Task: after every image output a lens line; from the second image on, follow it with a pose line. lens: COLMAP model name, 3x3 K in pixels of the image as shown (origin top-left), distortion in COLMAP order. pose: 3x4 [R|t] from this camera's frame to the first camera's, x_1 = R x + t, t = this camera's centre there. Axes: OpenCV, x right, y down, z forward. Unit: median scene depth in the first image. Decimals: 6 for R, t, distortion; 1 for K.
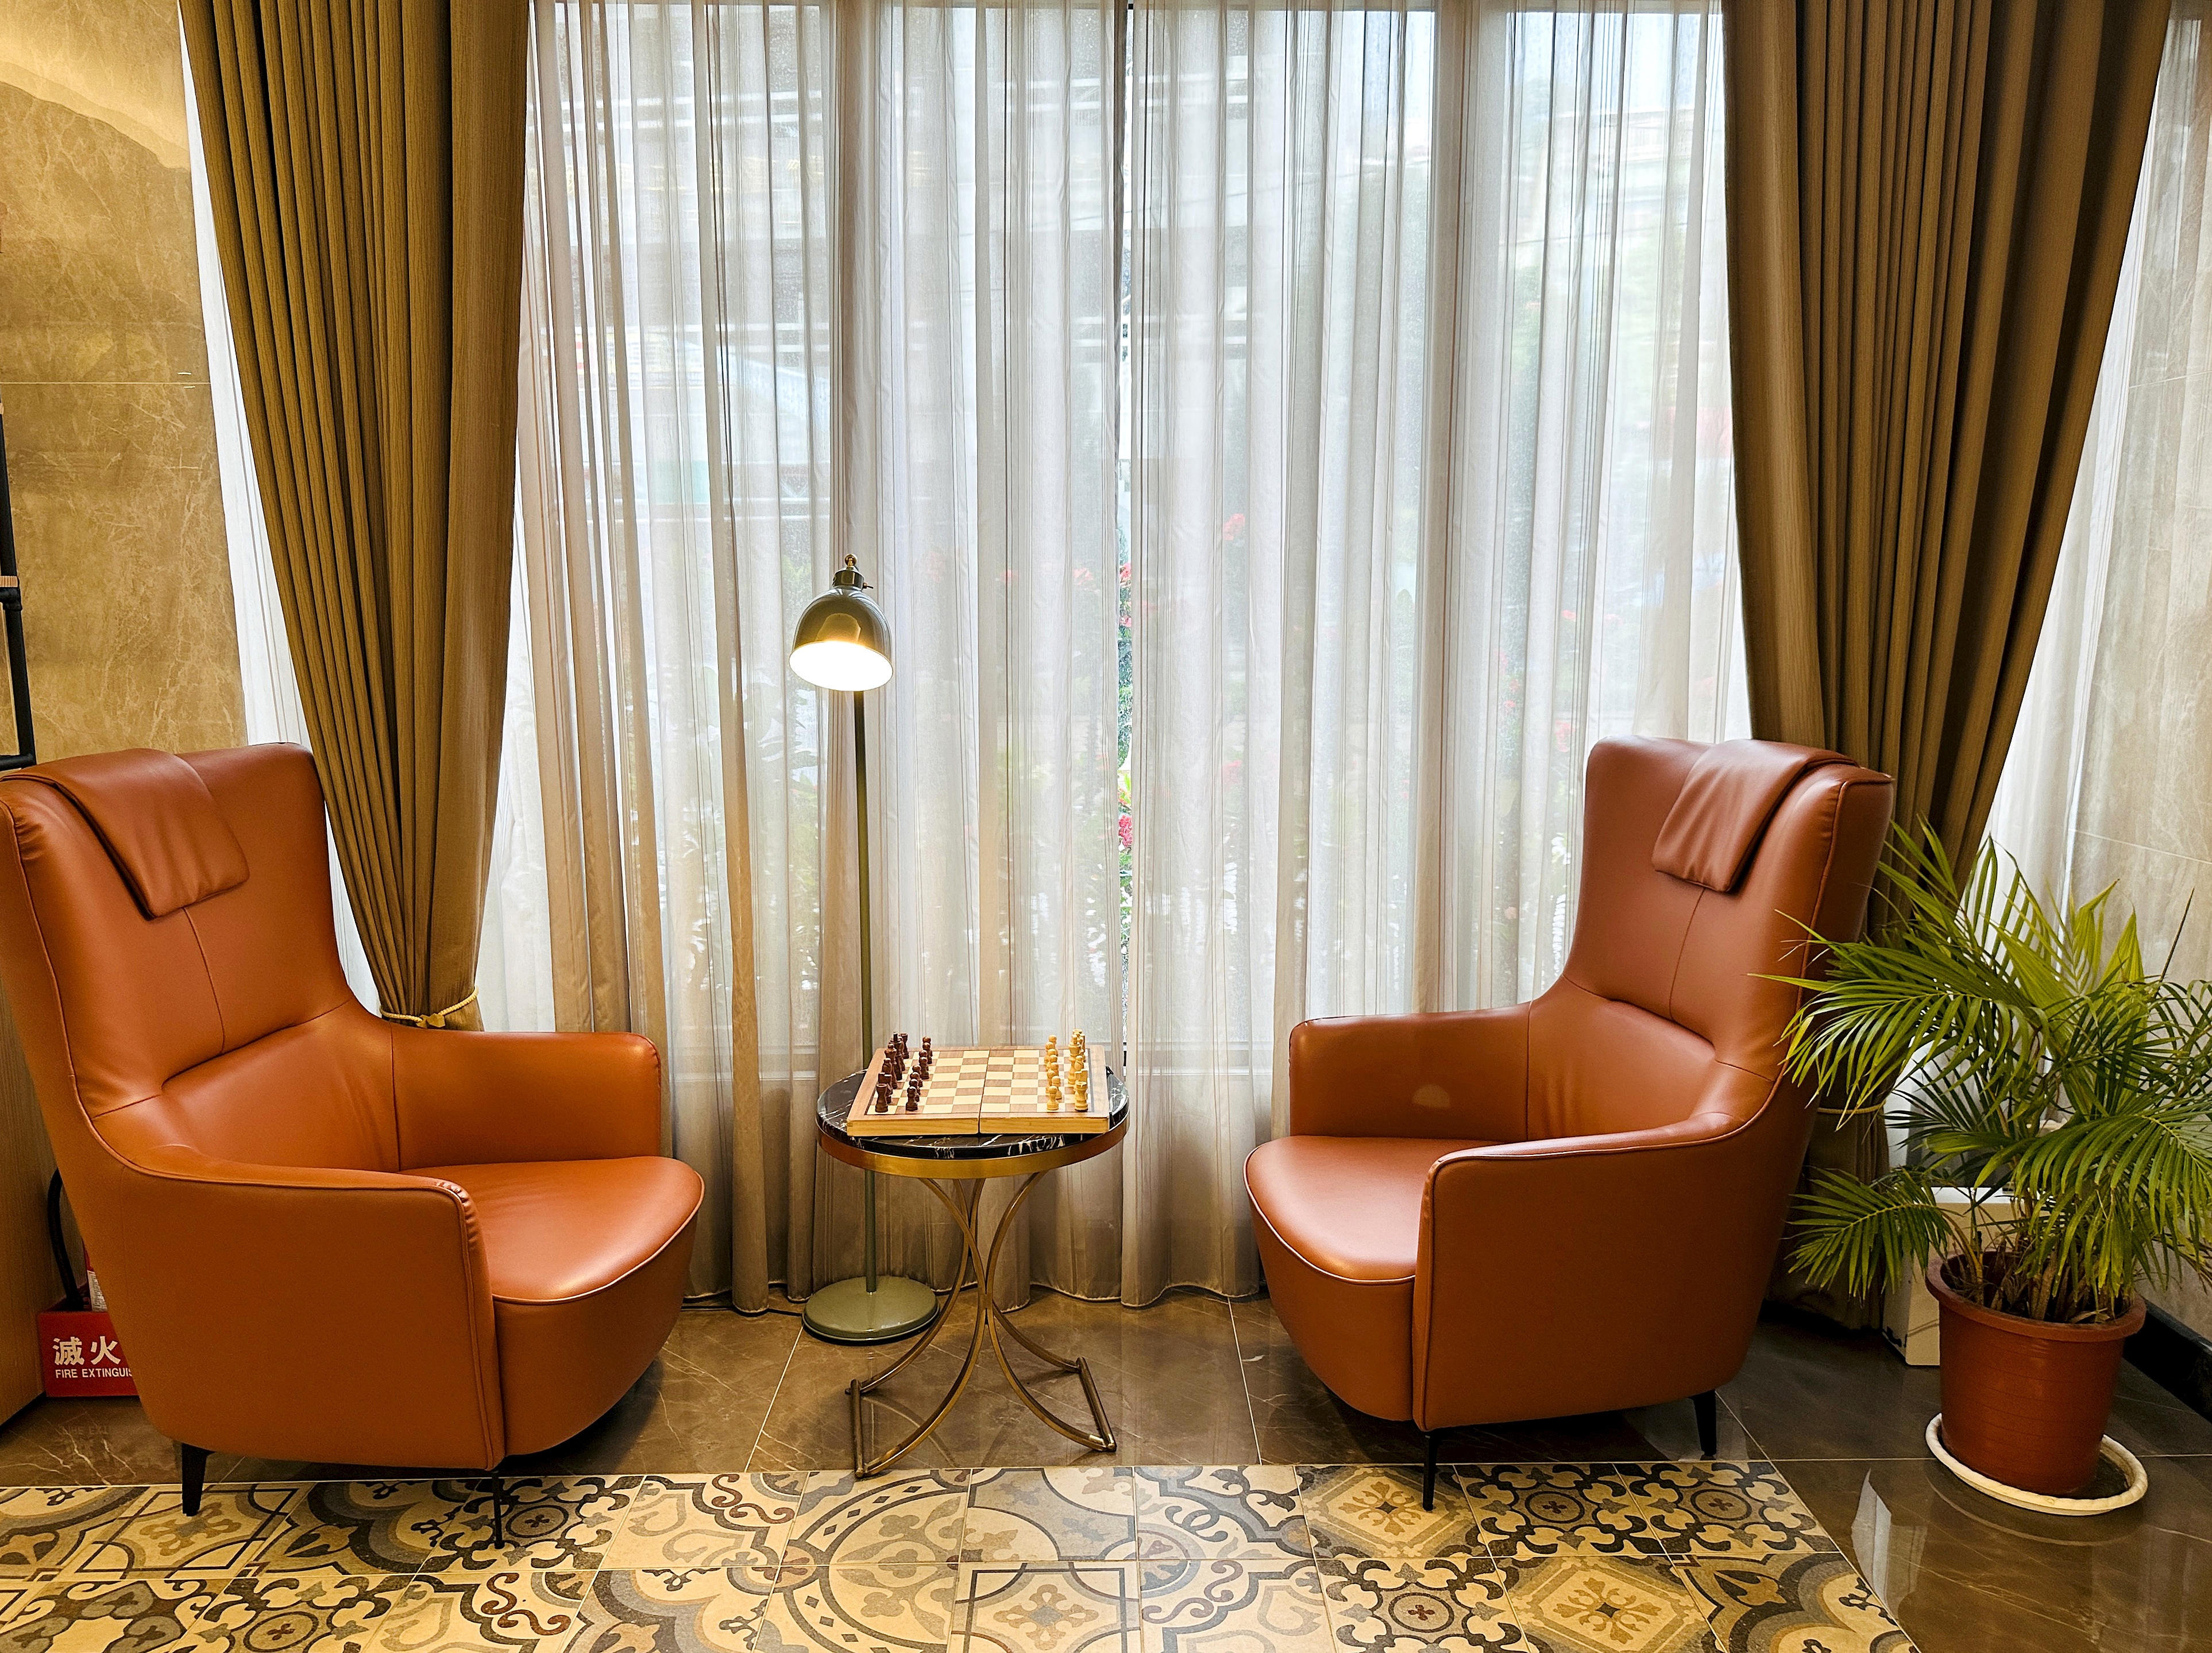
lens RADIAL K [[1539.5, 0, 1106.6], [0, 1539.5, 830.1], [0, 0, 1]] dist [-0.007188, -0.006890]
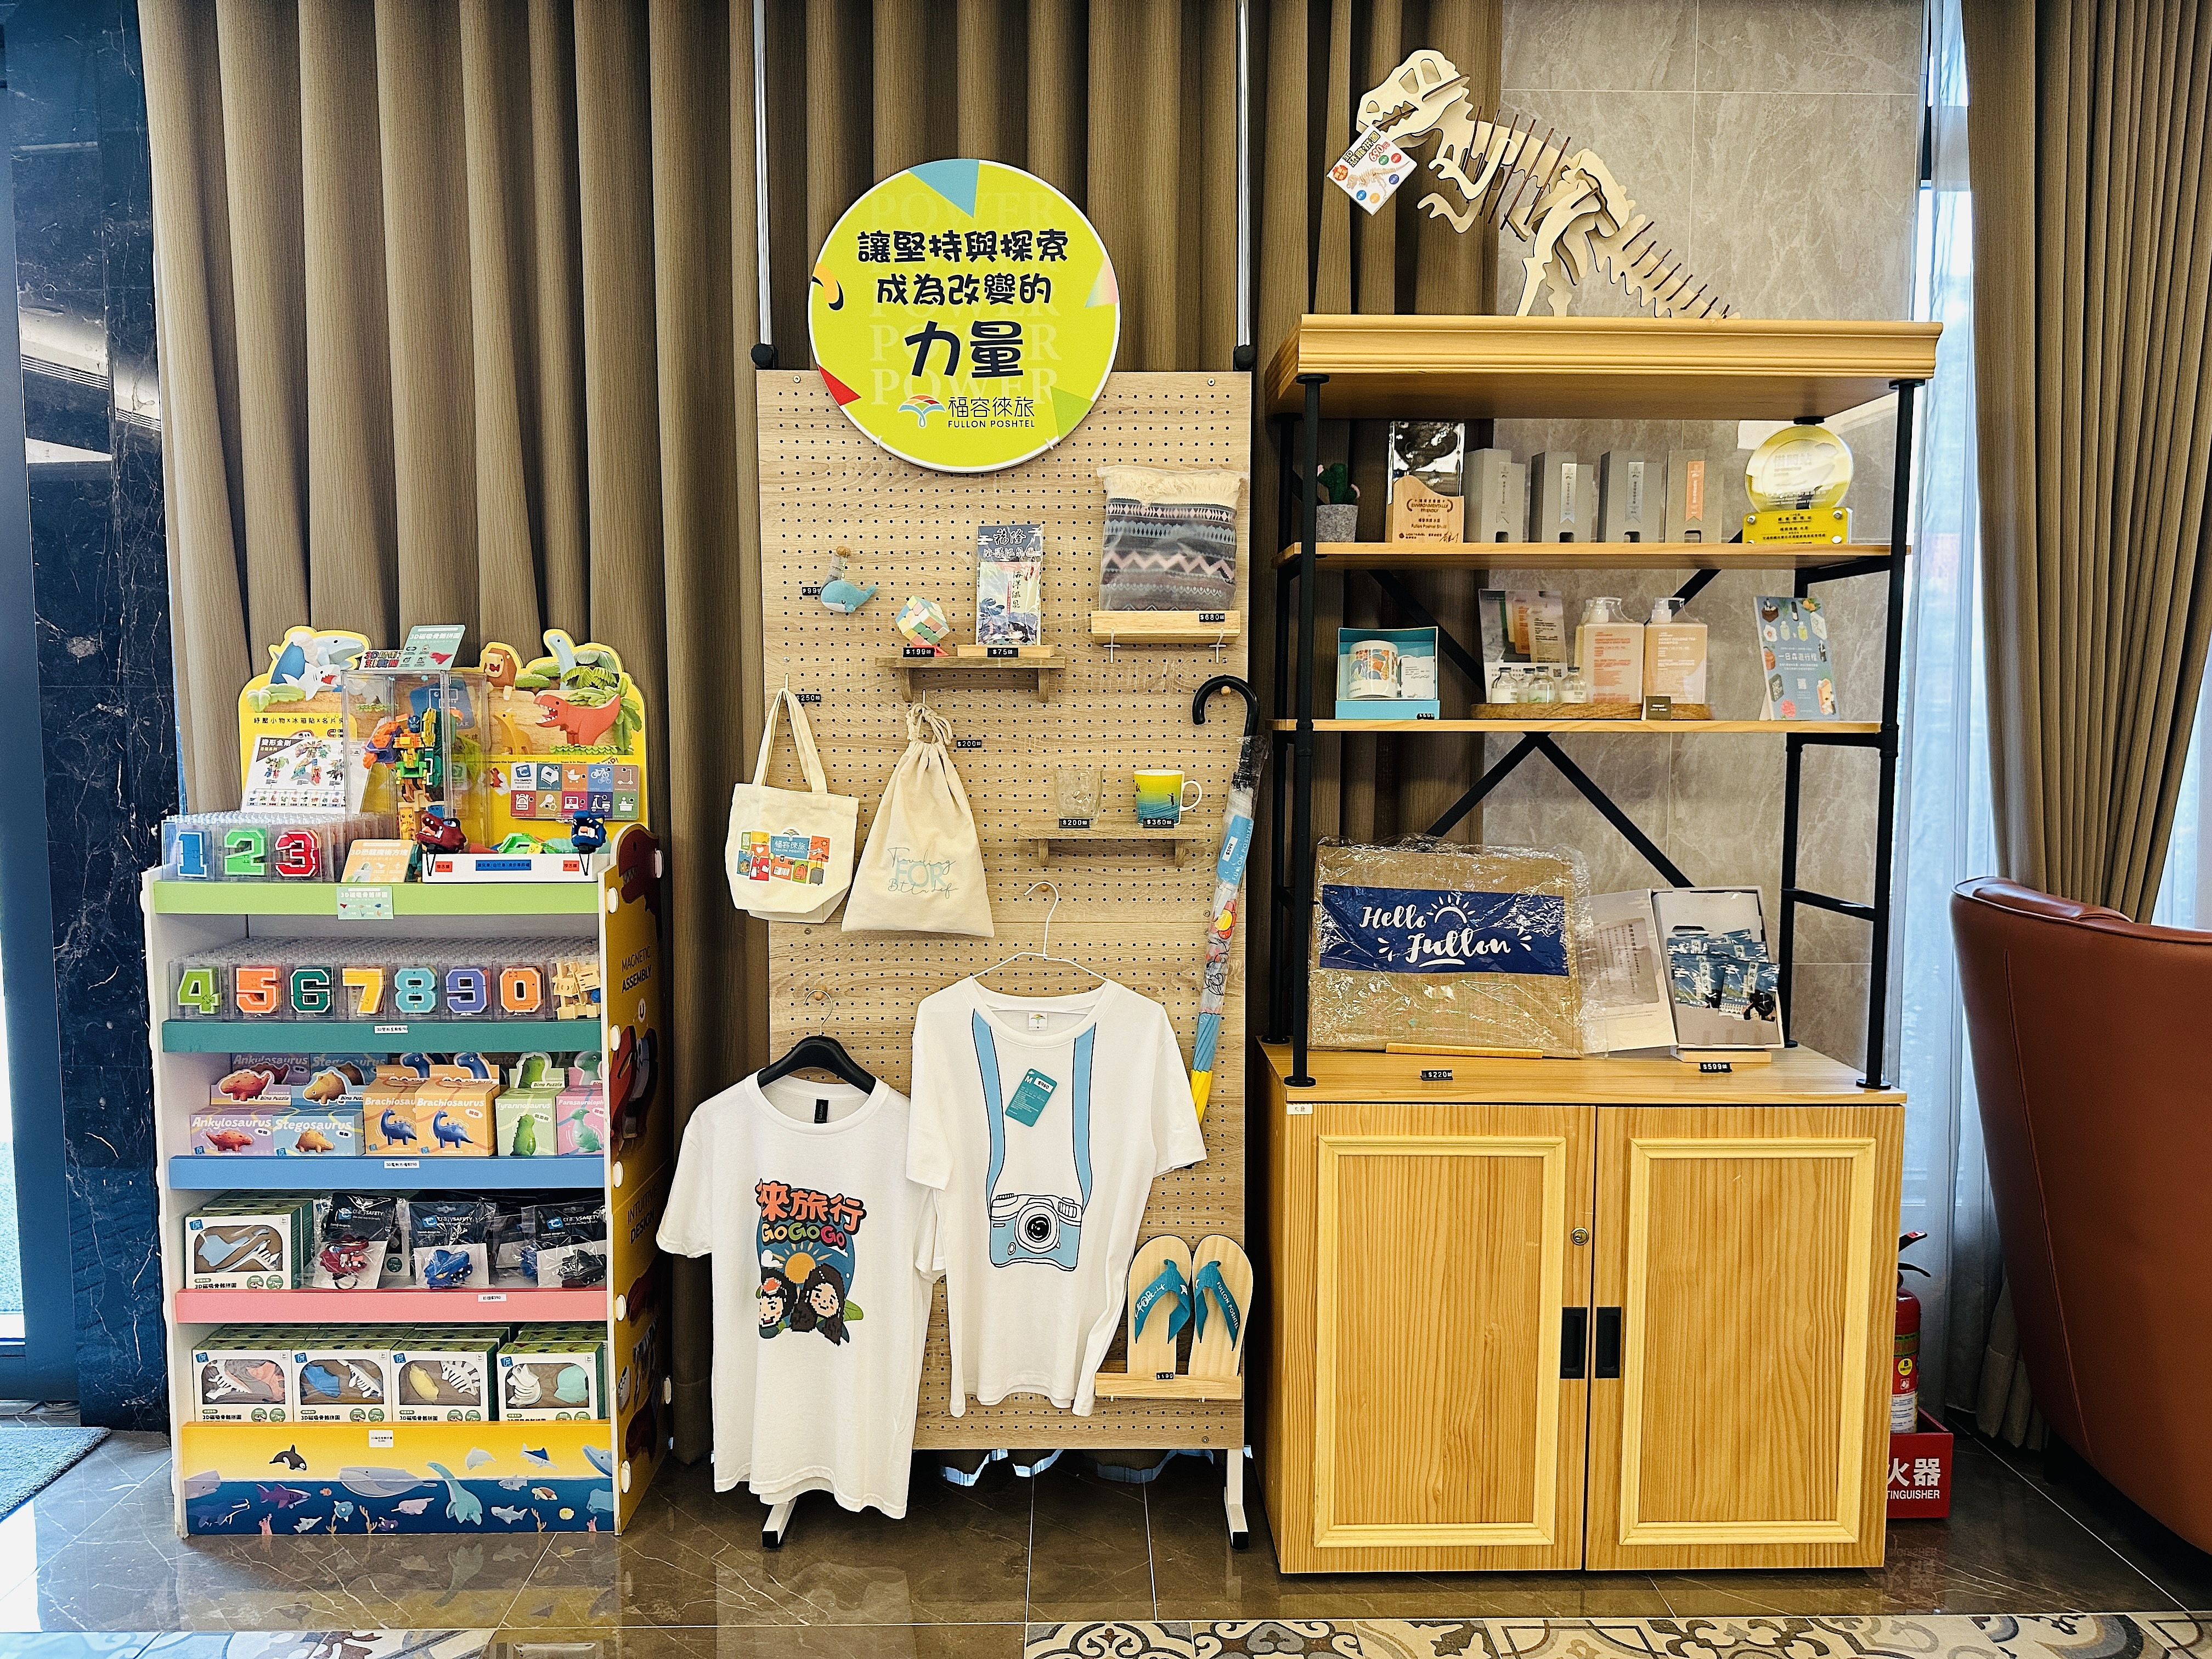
lens RADIAL K [[1539.3, 0, 1106.5], [0, 1539.3, 825.5], [0, 0, 1]] dist [-0.007188, -0.006890]
pose [[0.999383, 0.000869, -0.035108, -1.067584], [-0.003752, 0.996614, -0.082141, -0.002931], [0.034918, 0.082222, 0.996002, -0.064118]]
